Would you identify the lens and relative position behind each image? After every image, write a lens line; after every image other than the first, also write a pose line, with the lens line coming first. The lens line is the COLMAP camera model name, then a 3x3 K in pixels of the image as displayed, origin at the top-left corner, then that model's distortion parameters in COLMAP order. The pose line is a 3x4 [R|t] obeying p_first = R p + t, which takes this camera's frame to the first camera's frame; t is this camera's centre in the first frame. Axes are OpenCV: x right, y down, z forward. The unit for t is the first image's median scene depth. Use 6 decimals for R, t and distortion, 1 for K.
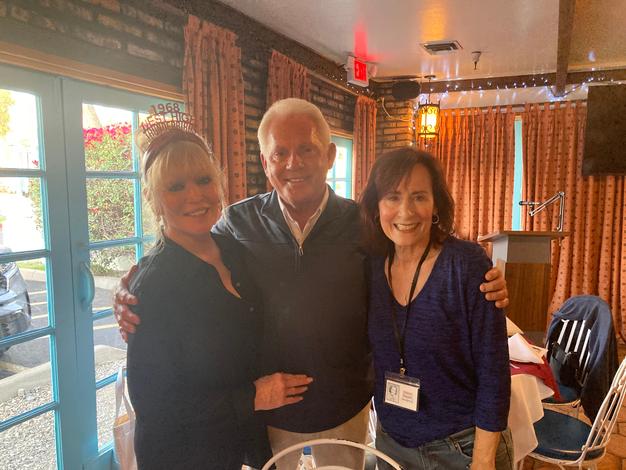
lens RADIAL K [[532.8, 0, 313.0], [0, 532.8, 235.0], [0, 0, 1]] dist [0.004093, -0.000470]
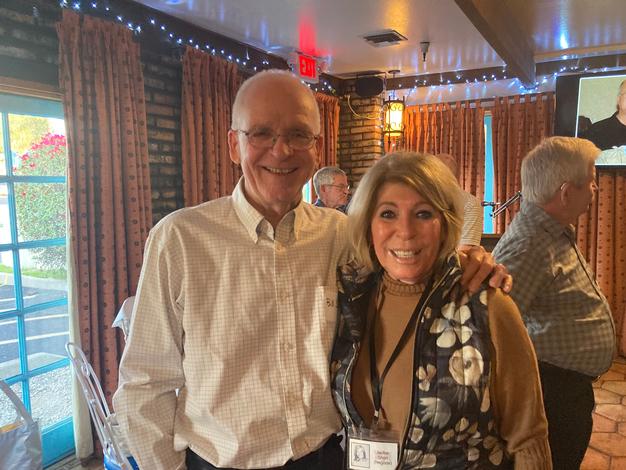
lens RADIAL K [[532.8, 0, 313.0], [0, 532.8, 235.0], [0, 0, 1]] dist [0.004093, -0.000470]
pose [[0.997211, -0.006092, -0.074382, 0.144900], [0.005650, 0.999965, -0.006150, -0.001251], [0.074417, 0.005713, 0.997211, 0.044964]]
